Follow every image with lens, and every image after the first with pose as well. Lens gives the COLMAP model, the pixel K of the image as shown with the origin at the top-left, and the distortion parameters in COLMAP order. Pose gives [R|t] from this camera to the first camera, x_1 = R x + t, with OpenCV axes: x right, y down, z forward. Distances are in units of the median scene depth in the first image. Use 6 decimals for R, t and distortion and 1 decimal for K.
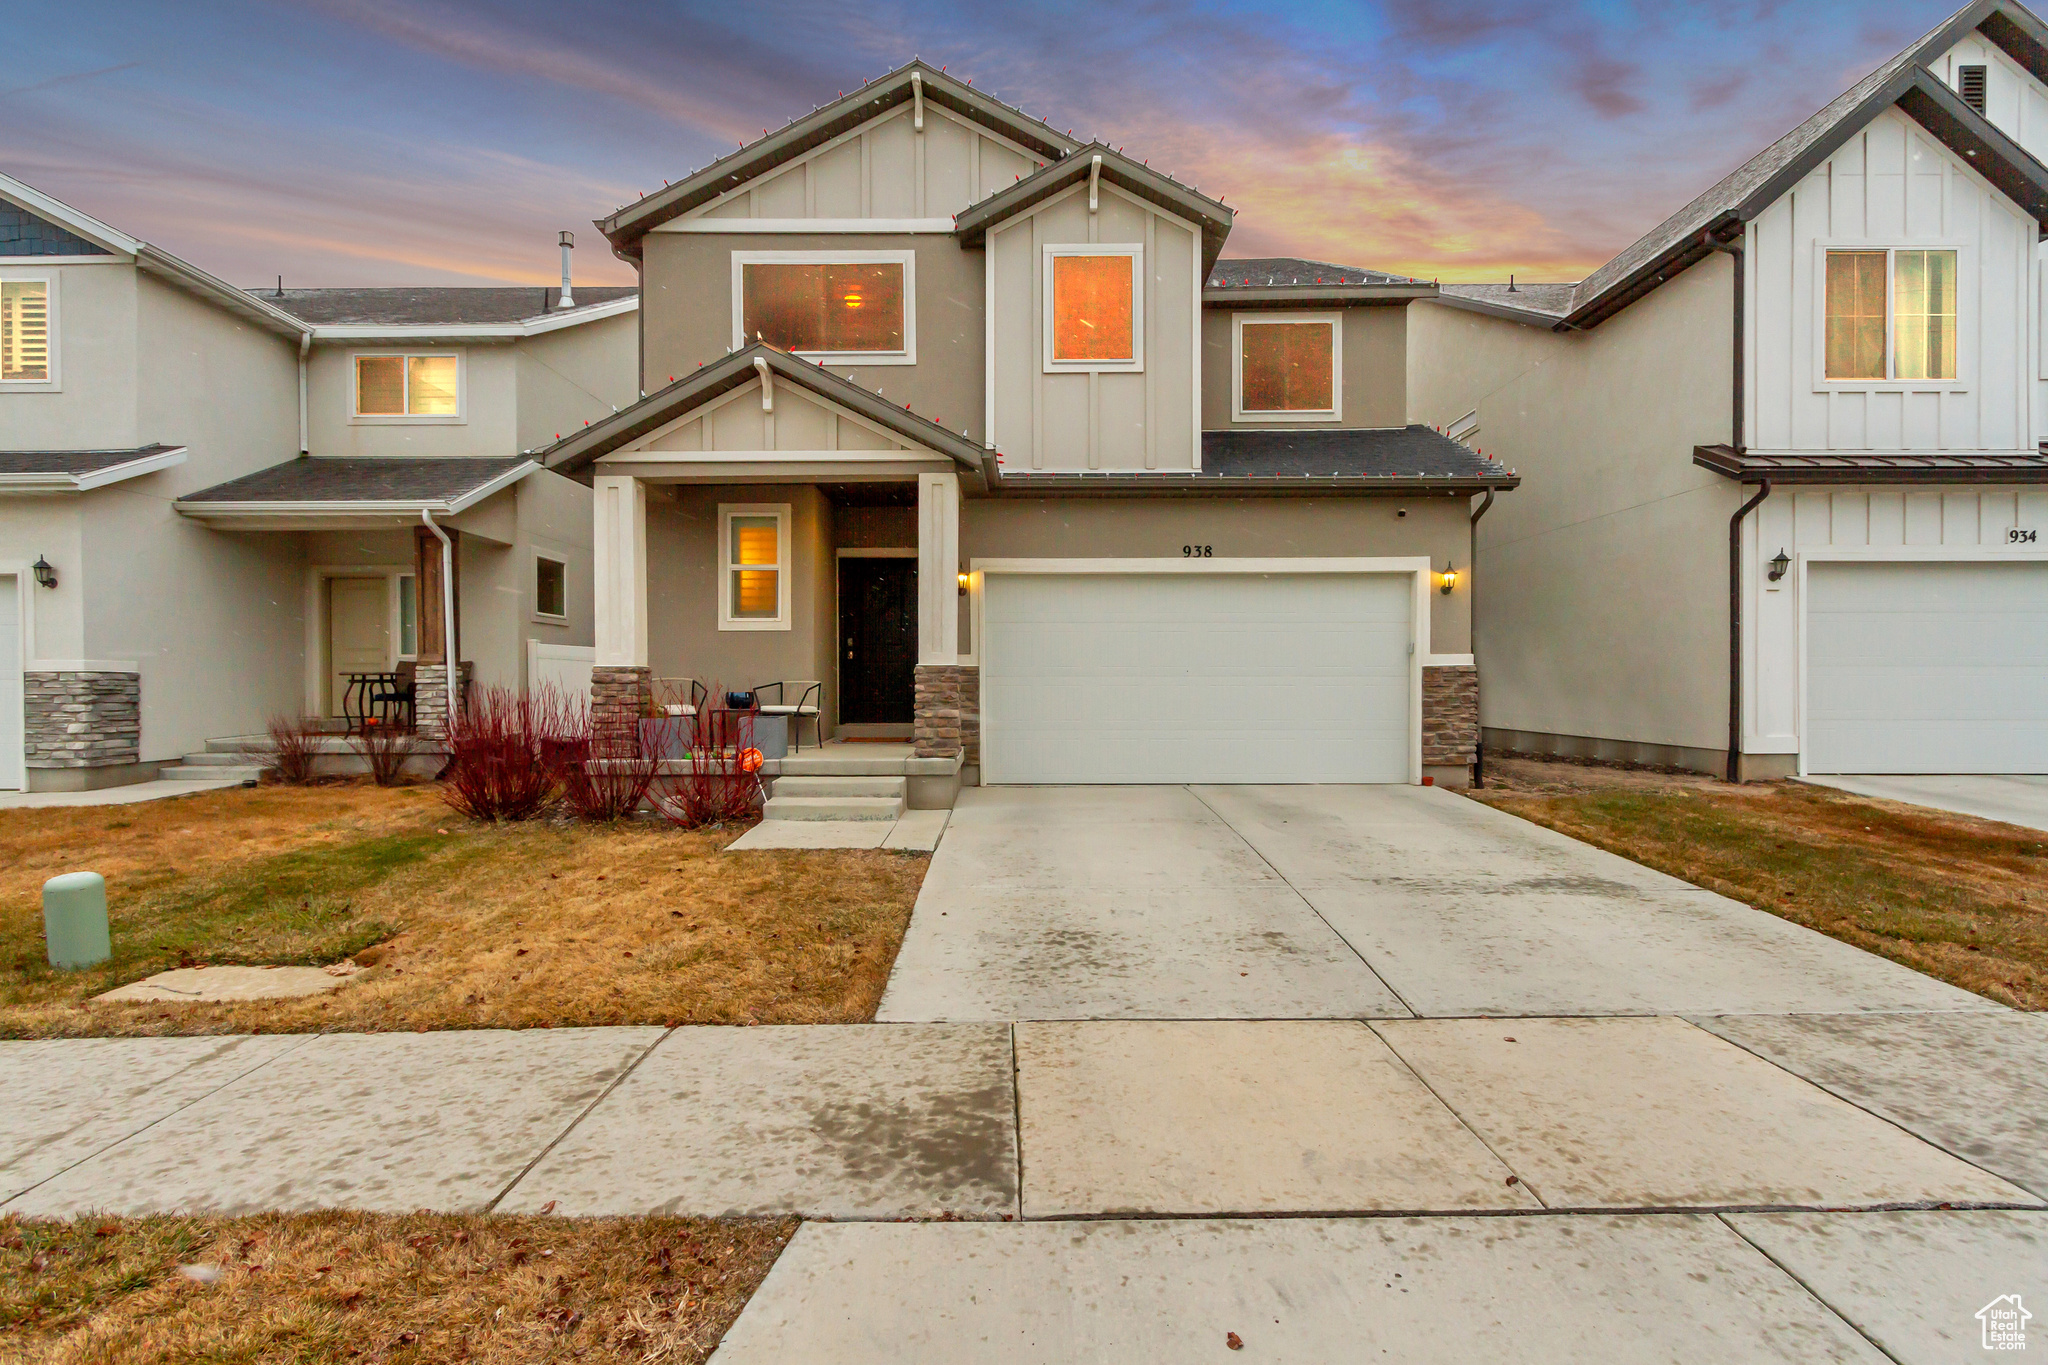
lens RADIAL K [[952.7, 0, 1027.3], [0, 952.7, 673.7], [0, 0, 1]] dist [0.007062, -0.000829]
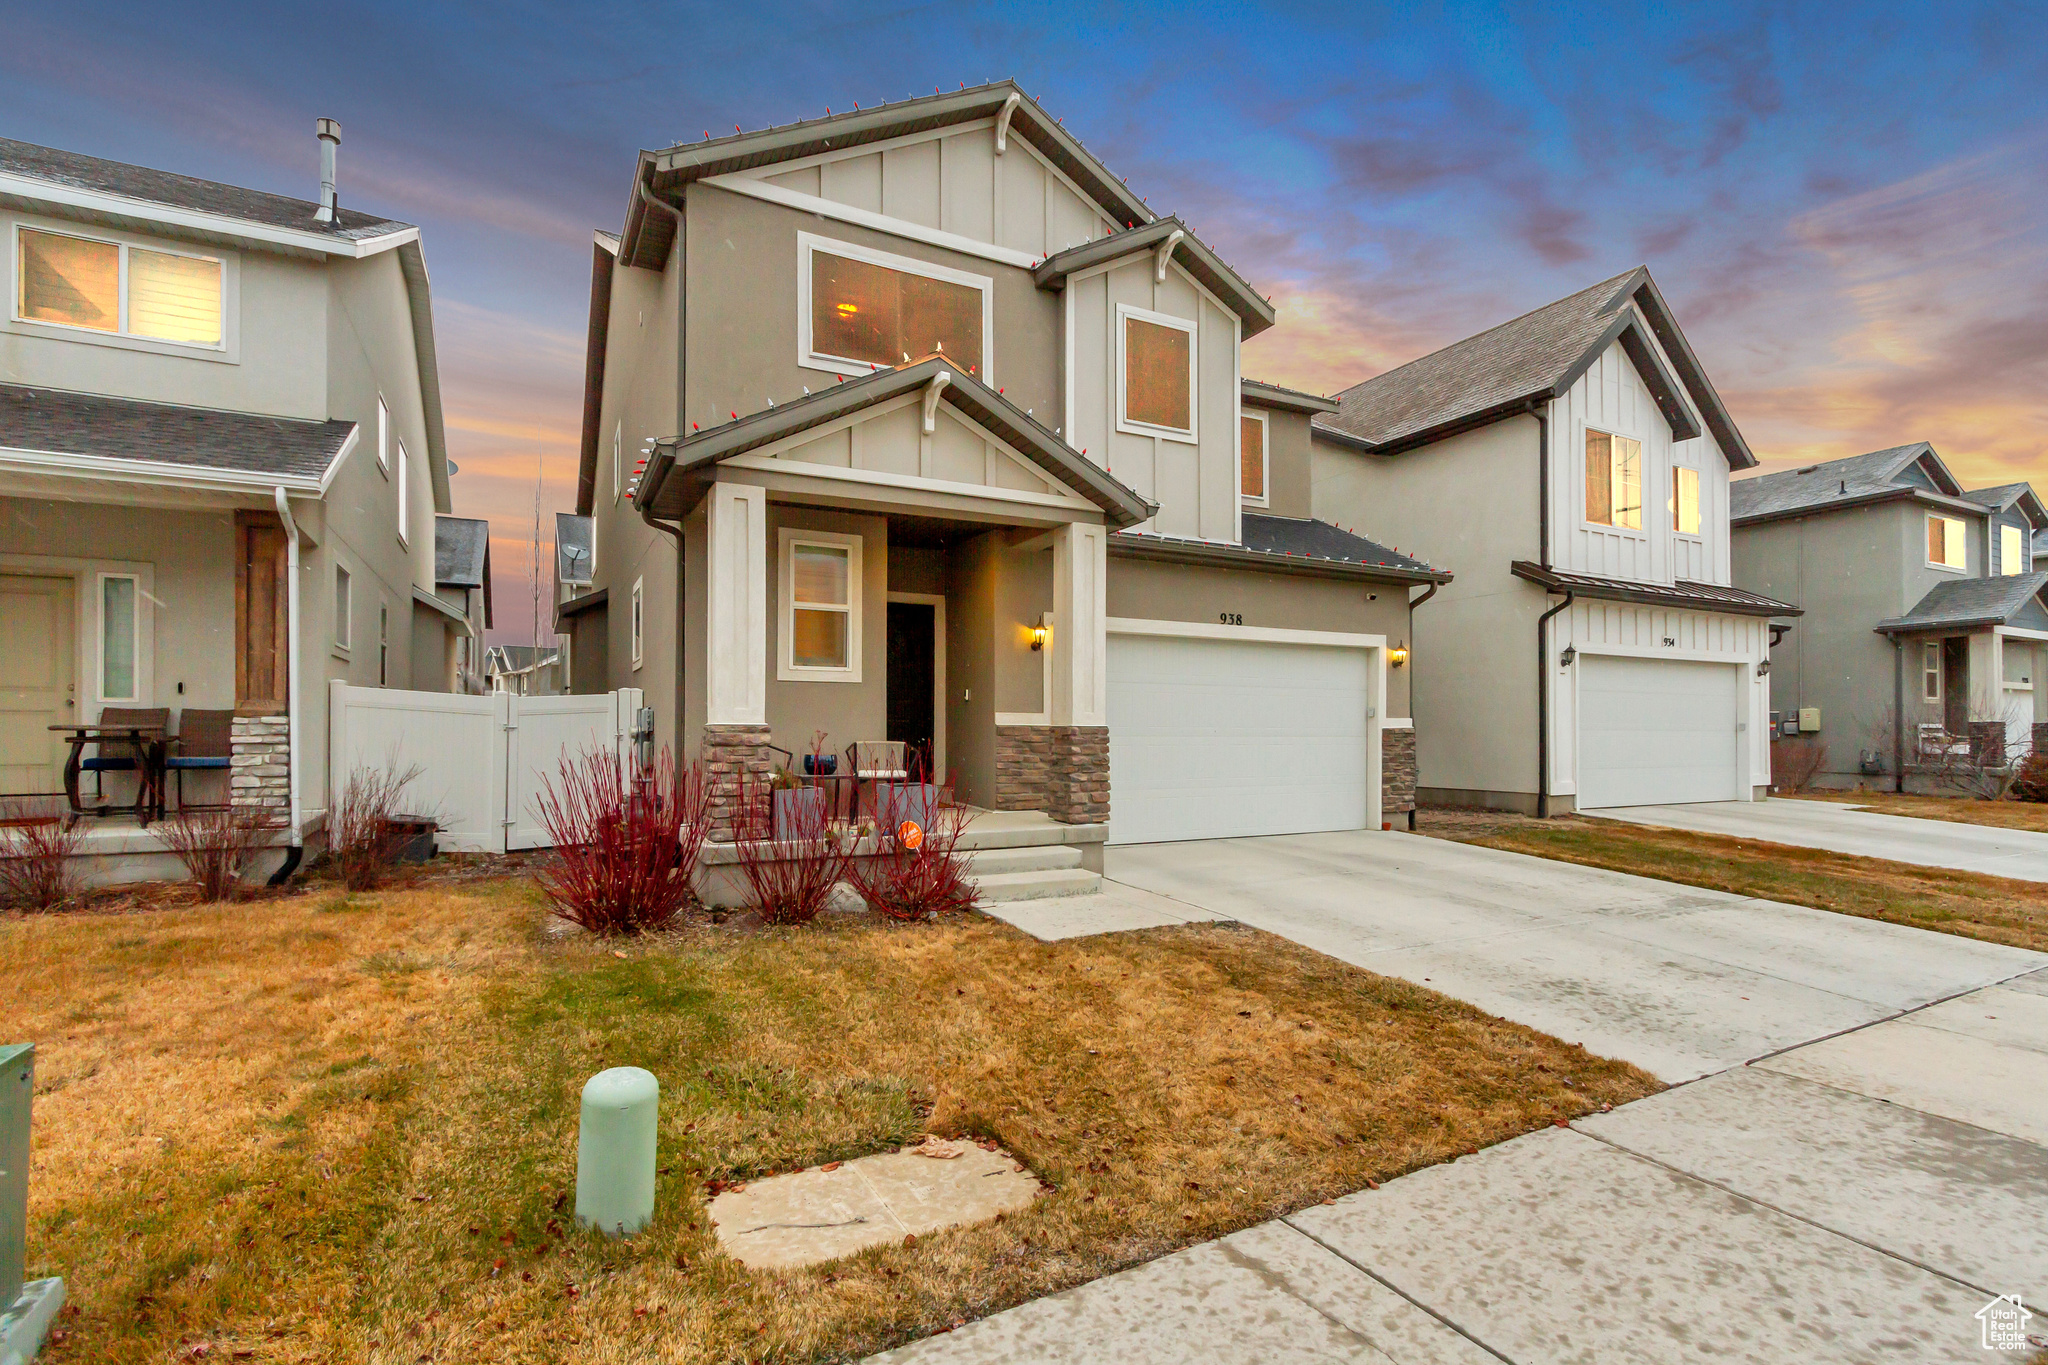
lens RADIAL K [[955.9, 0, 1028.2], [0, 955.9, 705.9], [0, 0, 1]] dist [0.005404, -0.000272]
pose [[0.883614, 0.016717, 0.467918, -0.558872], [-0.008091, 0.999758, -0.020437, -0.008264], [-0.468146, 0.014273, 0.883536, 0.177482]]
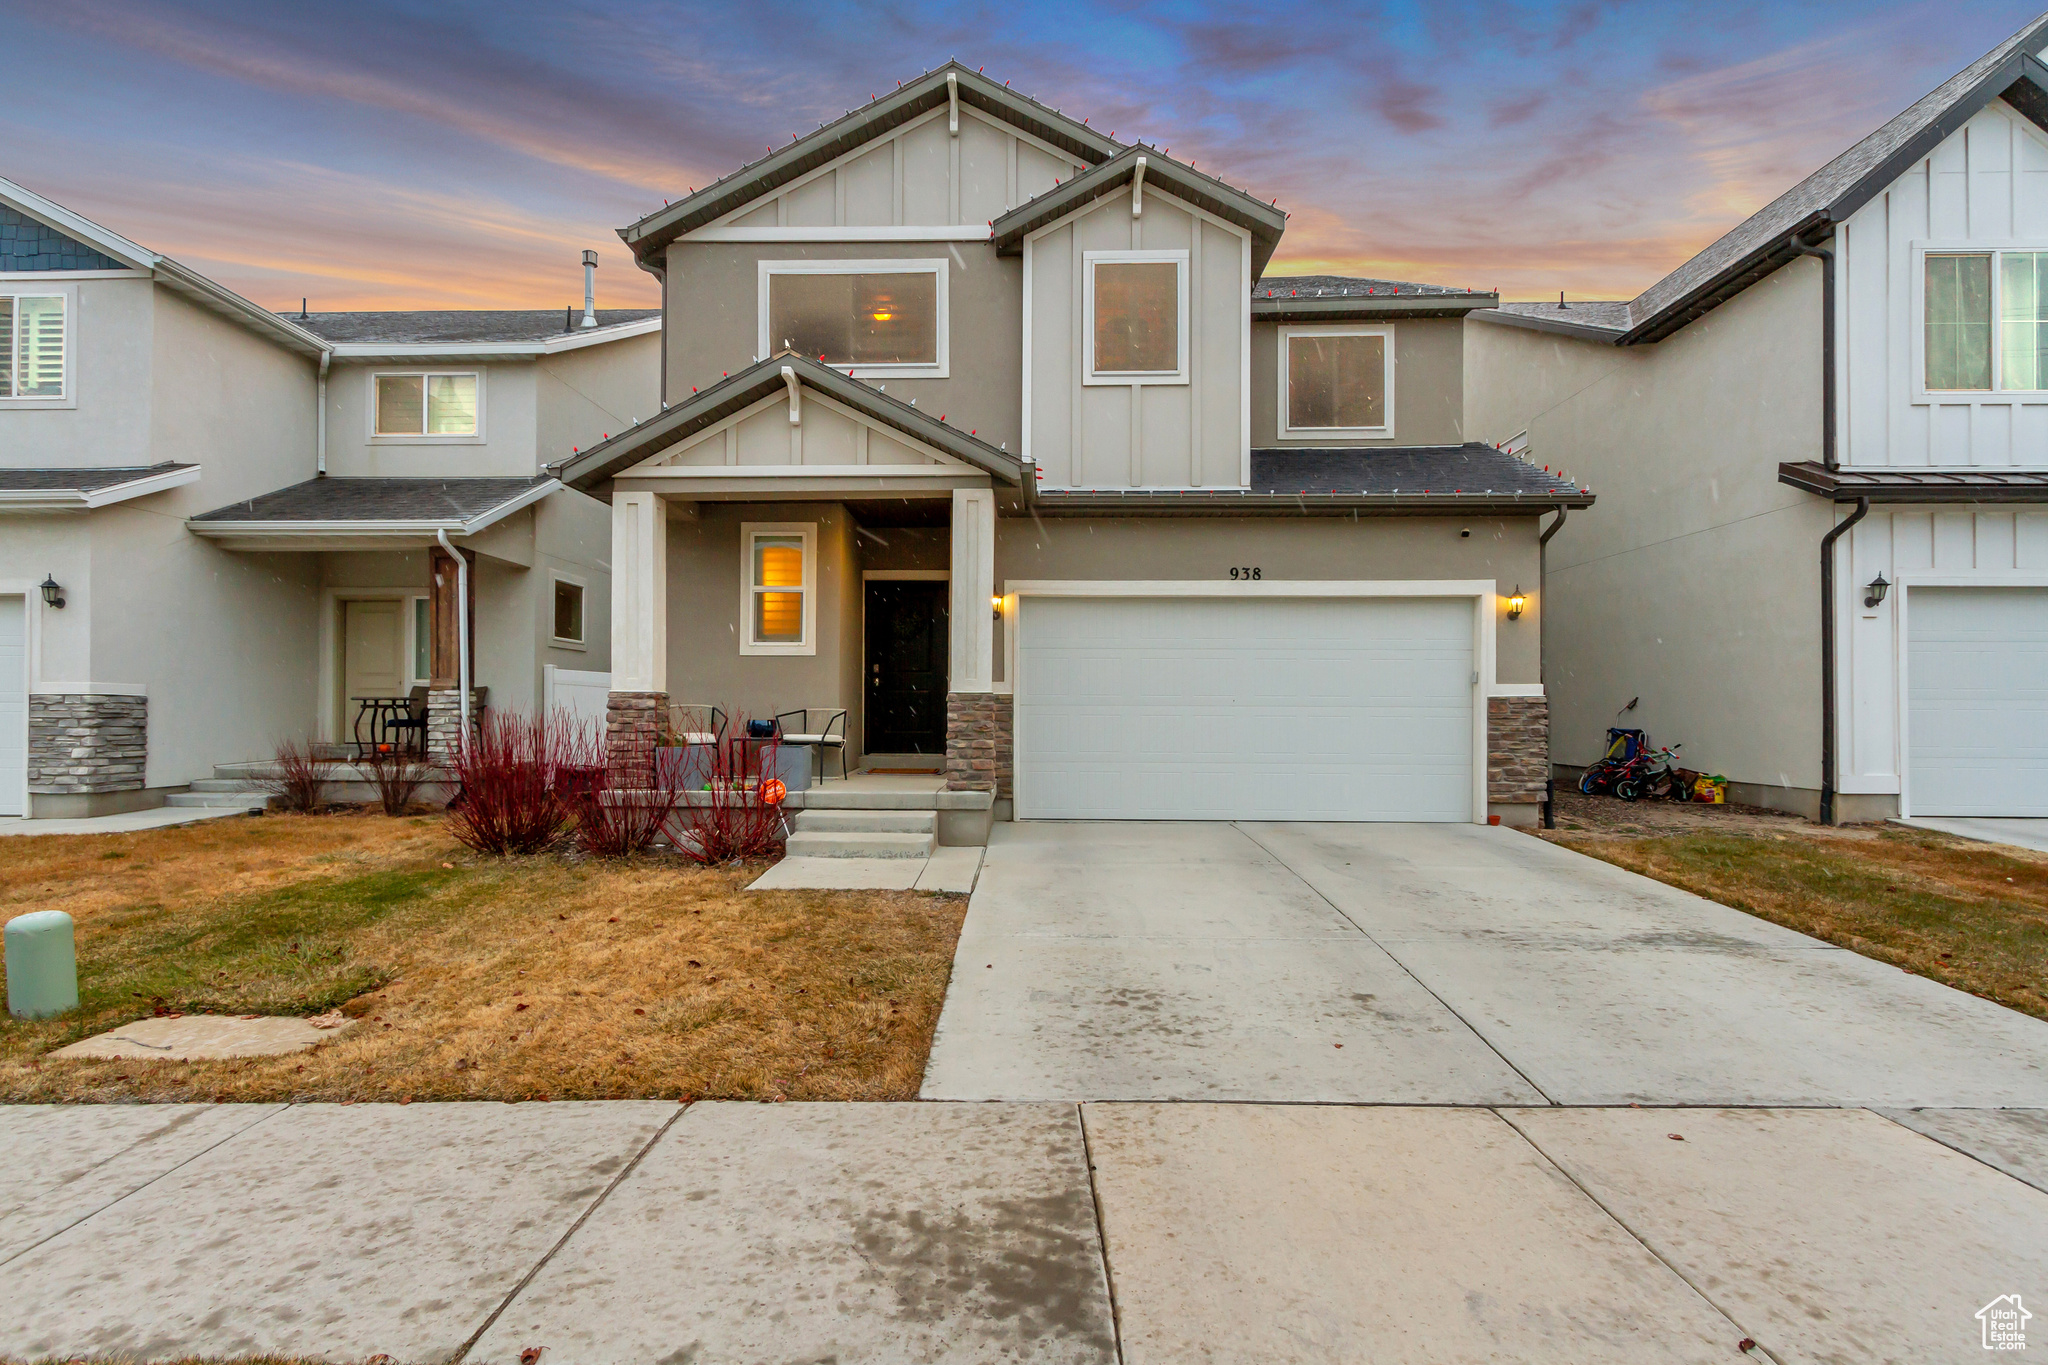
lens RADIAL K [[955.4, 0, 1020.1], [0, 955.4, 687.1], [0, 0, 1]] dist [0.006153, -0.000552]
pose [[0.999677, 0.005639, -0.024768, -0.021687], [-0.006092, 0.999815, -0.018257, 0.002714], [0.024660, 0.018402, 0.999527, 0.056275]]
